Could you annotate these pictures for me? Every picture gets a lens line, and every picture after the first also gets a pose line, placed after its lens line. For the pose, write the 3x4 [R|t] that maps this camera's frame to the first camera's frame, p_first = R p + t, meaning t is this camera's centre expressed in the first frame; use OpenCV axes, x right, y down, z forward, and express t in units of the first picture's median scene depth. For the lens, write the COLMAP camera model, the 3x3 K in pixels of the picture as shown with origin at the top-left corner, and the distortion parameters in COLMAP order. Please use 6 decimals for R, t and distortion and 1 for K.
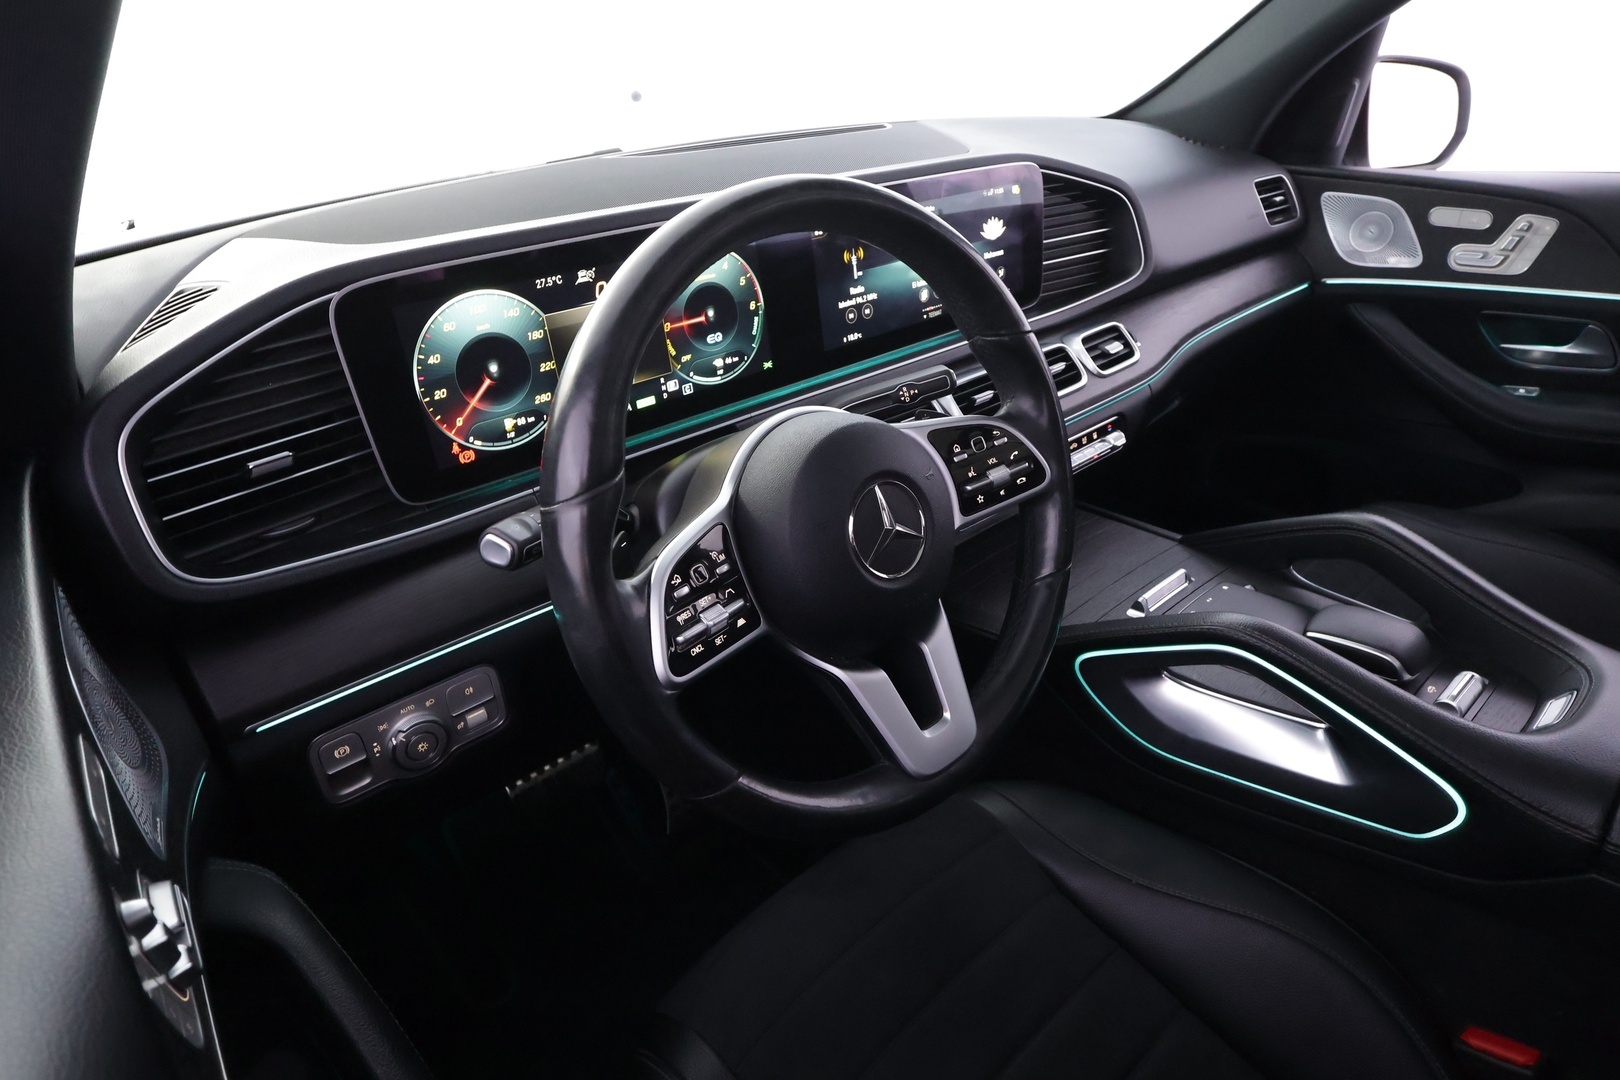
lens RADIAL K [[956.0, 0, 820.6], [0, 956.0, 534.4], [0, 0, 1]] dist [0.009528, -0.002051]
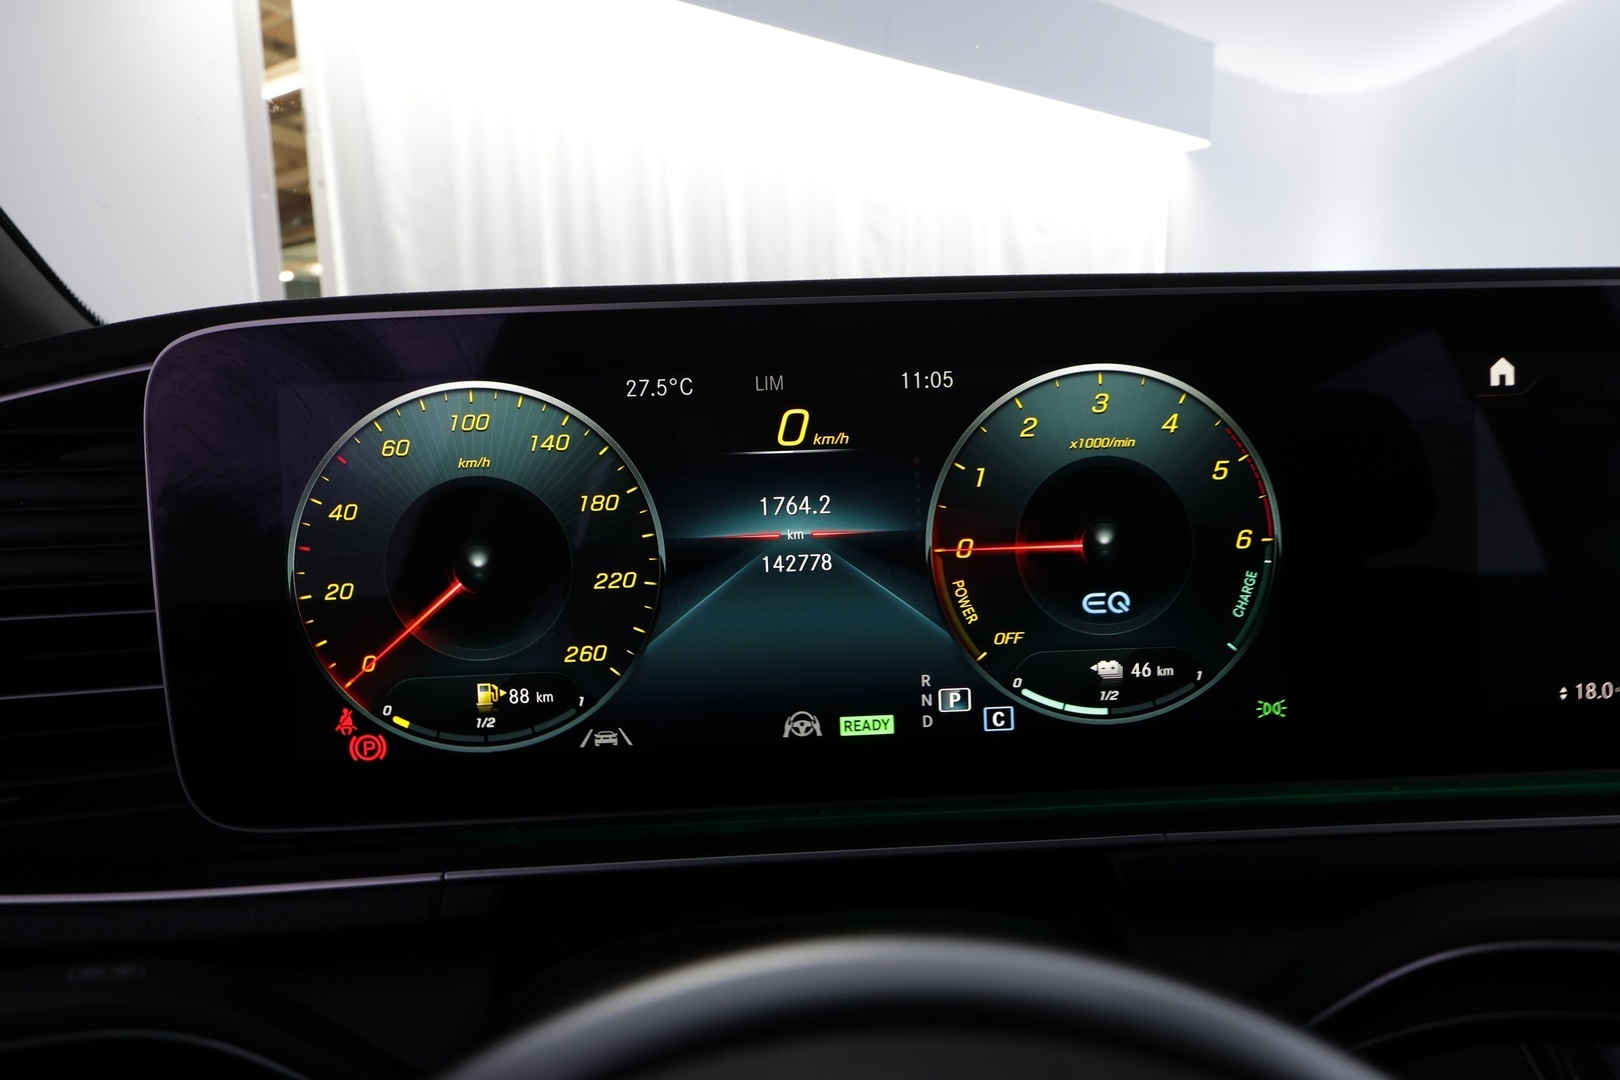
lens RADIAL K [[956.0, 0, 805.9], [0, 956.0, 552.2], [0, 0, 1]] dist [0.009528, -0.002051]
pose [[0.769004, 0.103187, -0.630860, 0.032626], [-0.296745, 0.931732, -0.209326, -0.112057], [0.566193, 0.348178, 0.747126, 0.655088]]
